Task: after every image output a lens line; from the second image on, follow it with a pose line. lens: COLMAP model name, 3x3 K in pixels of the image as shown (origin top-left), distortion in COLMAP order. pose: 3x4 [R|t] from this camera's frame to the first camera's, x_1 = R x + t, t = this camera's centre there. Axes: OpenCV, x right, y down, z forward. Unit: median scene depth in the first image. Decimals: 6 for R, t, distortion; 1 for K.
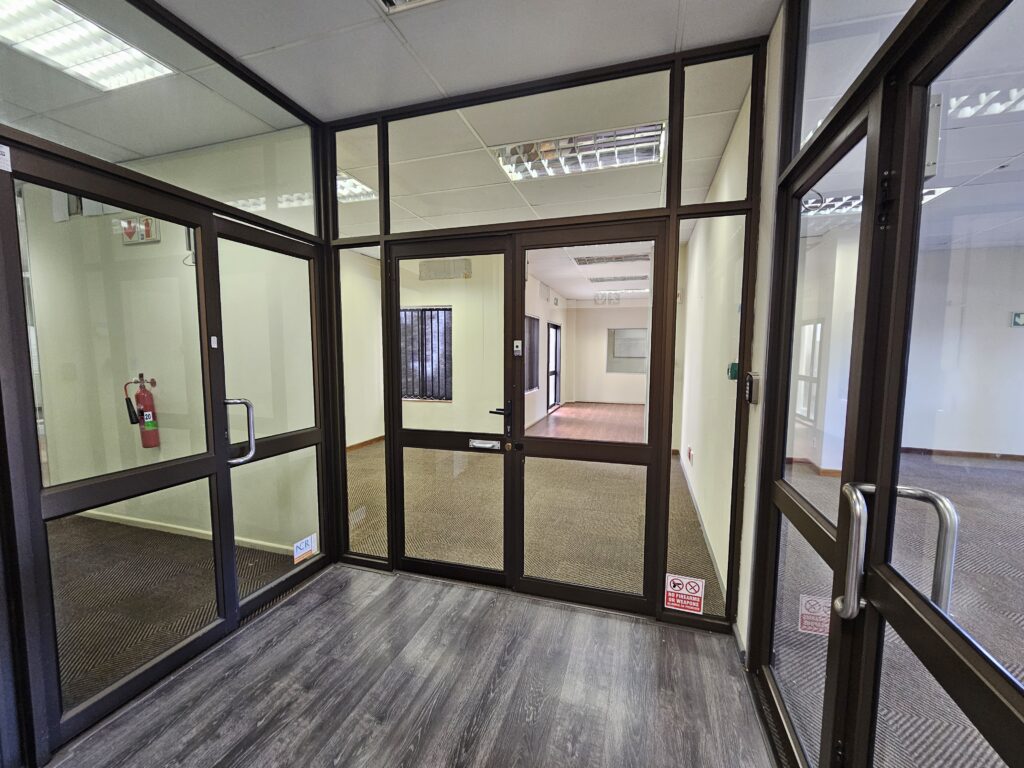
lens RADIAL K [[425.1, 0, 507.7], [0, 425.1, 386.6], [0, 0, 1]] dist [-0.001413, -0.000105]
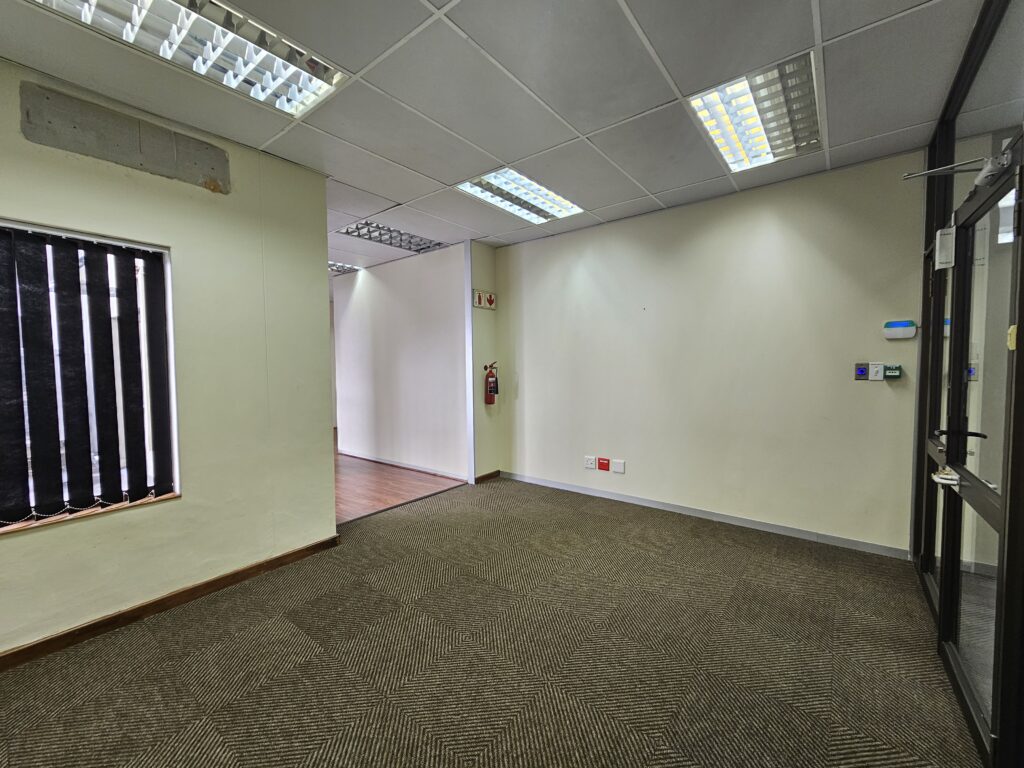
lens RADIAL K [[425.1, 0, 507.7], [0, 425.1, 386.6], [0, 0, 1]] dist [-0.001413, -0.000105]
pose [[0.355737, -0.057895, 0.932791, -0.258868], [0.095429, 0.995113, 0.025369, -0.030147], [-0.929701, 0.079991, 0.359524, 0.385600]]
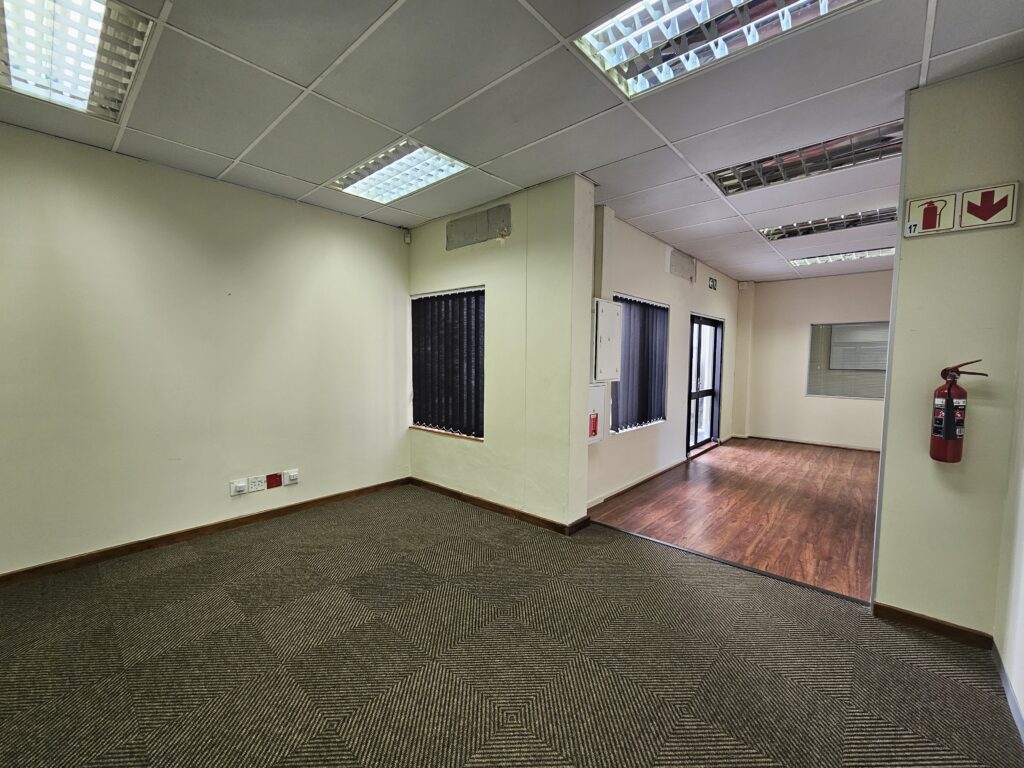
lens RADIAL K [[425.1, 0, 507.7], [0, 425.1, 386.6], [0, 0, 1]] dist [-0.001413, -0.000105]
pose [[0.909964, 0.027197, -0.413794, 0.106268], [-0.036274, 0.999242, -0.014093, -0.023683], [0.413098, 0.027835, 0.910261, 0.298460]]
